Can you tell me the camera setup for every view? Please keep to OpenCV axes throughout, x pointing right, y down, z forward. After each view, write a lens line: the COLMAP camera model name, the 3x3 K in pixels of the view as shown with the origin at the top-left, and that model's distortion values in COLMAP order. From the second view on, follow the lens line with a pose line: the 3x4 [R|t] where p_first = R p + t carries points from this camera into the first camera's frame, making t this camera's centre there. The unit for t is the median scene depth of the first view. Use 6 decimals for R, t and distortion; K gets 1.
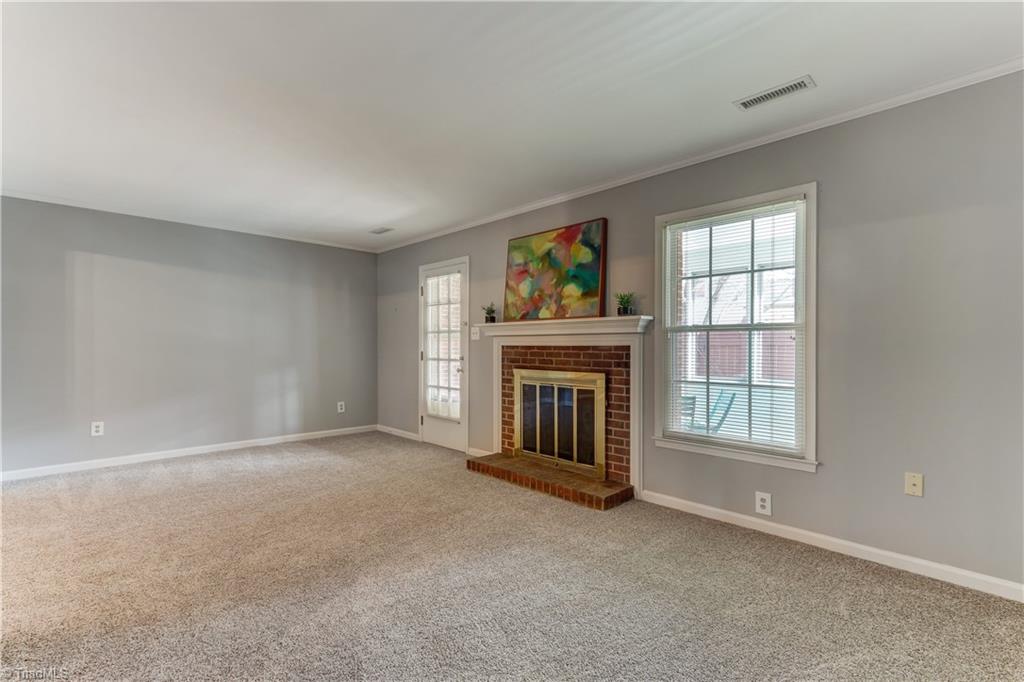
lens RADIAL K [[478.1, 0, 501.4], [0, 478.1, 347.3], [0, 0, 1]] dist [0.013437, 0.000278]
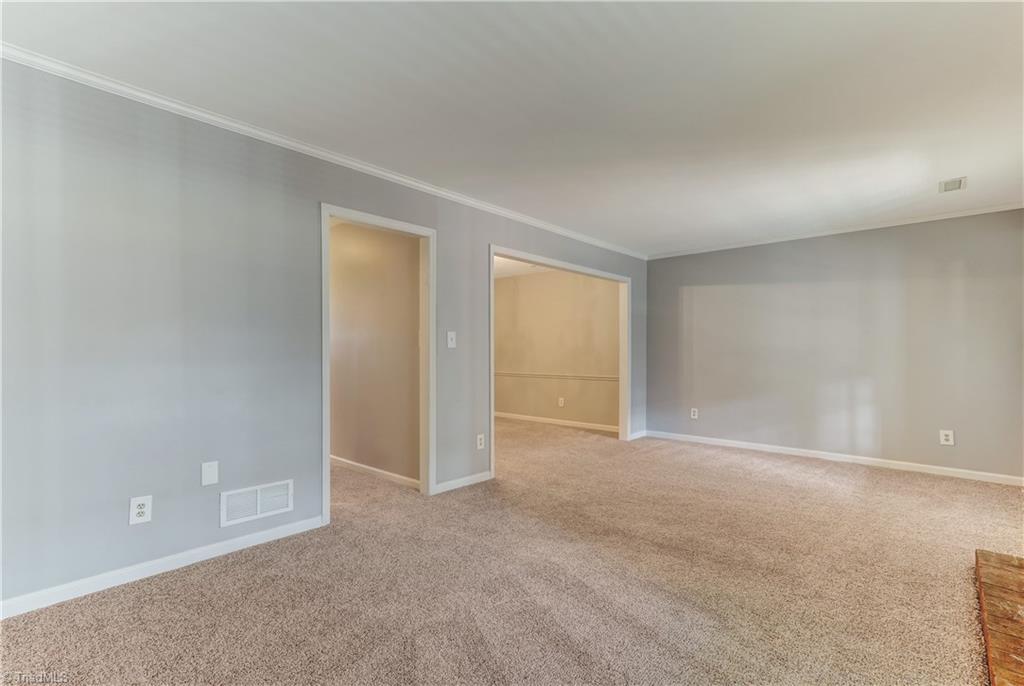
lens RADIAL K [[470.0, 0, 510.3], [0, 470.0, 353.7], [0, 0, 1]] dist [0.030149, 0.000070]
pose [[0.072731, 0.002396, -0.997349, 0.499593], [-0.002613, 0.999994, 0.002212, -0.003095], [0.997348, 0.002445, 0.072737, 0.406574]]
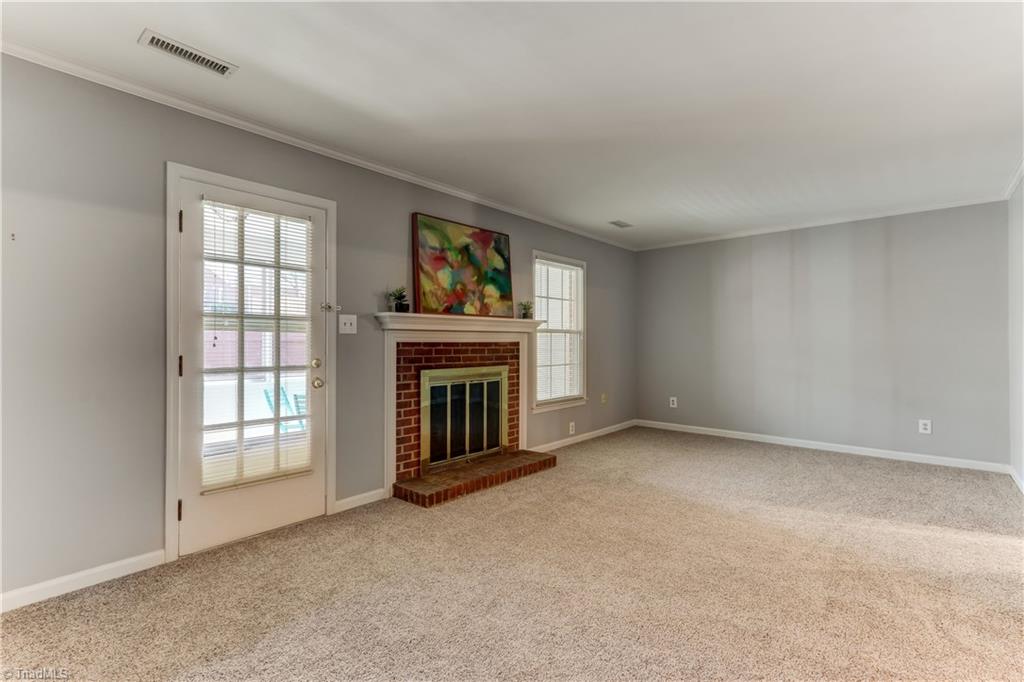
lens RADIAL K [[473.6, 0, 509.8], [0, 473.6, 338.4], [0, 0, 1]] dist [0.022867, 0.000708]
pose [[-0.091561, 0.003808, 0.995792, -0.851624], [0.002464, 0.999990, -0.003597, -0.007280], [-0.995796, 0.002125, -0.091570, 0.972717]]
